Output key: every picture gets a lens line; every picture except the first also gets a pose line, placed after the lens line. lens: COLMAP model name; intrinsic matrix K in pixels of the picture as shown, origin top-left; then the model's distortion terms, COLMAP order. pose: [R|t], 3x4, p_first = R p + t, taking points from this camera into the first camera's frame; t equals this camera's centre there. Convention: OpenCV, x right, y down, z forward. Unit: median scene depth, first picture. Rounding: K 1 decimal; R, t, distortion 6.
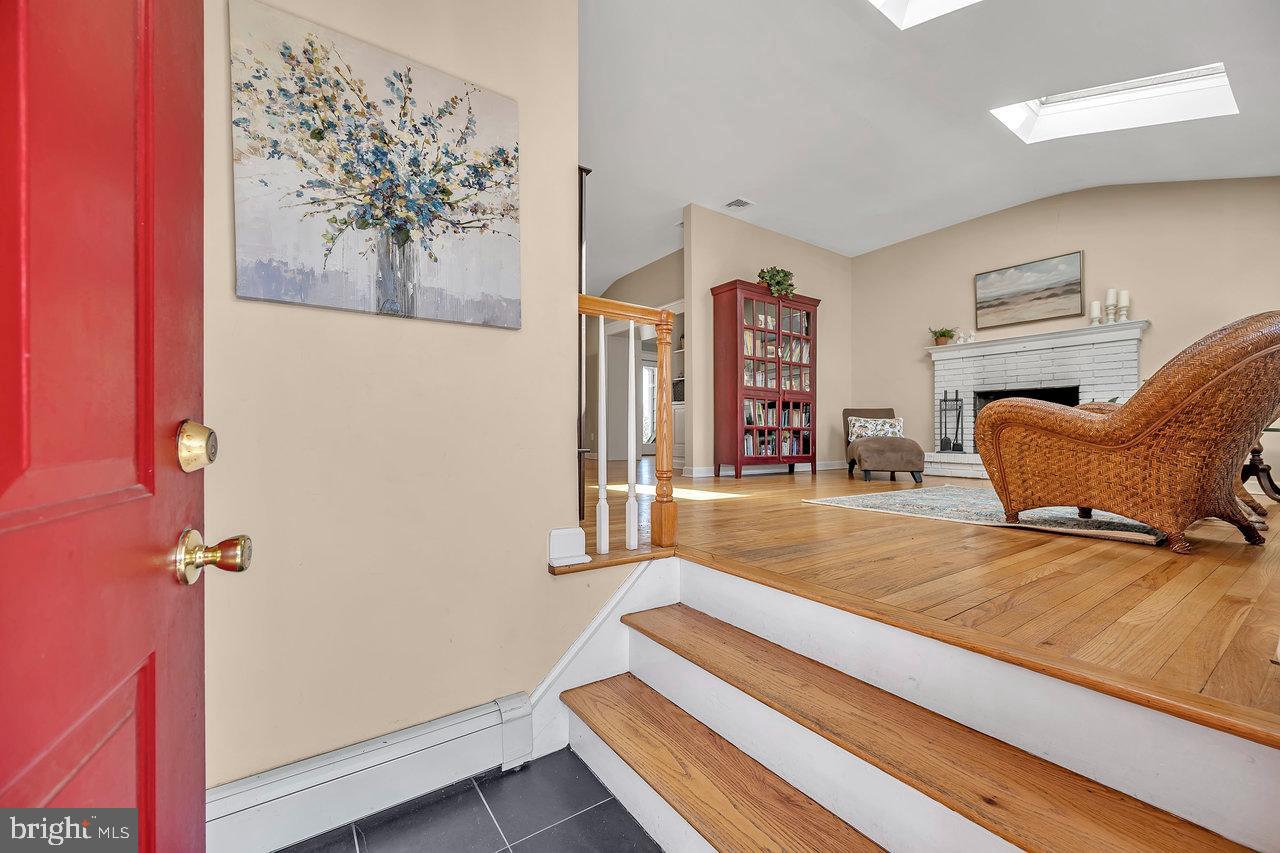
lens RADIAL K [[506.0, 0, 638.7], [0, 506.0, 399.2], [0, 0, 1]] dist [-0.001181, 0.000108]
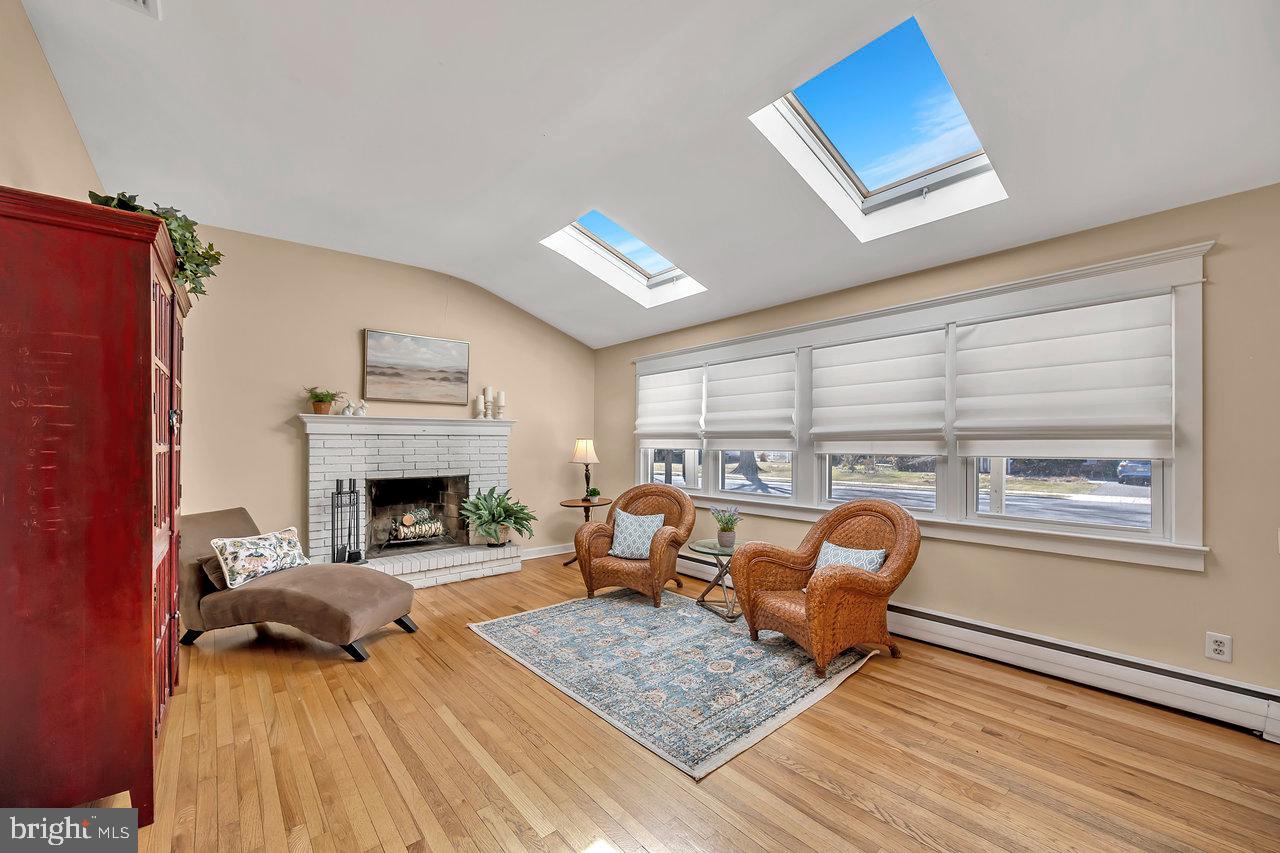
lens RADIAL K [[505.1, 0, 642.9], [0, 505.1, 435.1], [0, 0, 1]] dist [-0.000562, 0.000082]
pose [[-0.081098, 0.011695, 0.996638, -0.160775], [-0.065418, 0.997713, -0.017030, -0.103990], [-0.994557, -0.066579, -0.080147, 0.672018]]
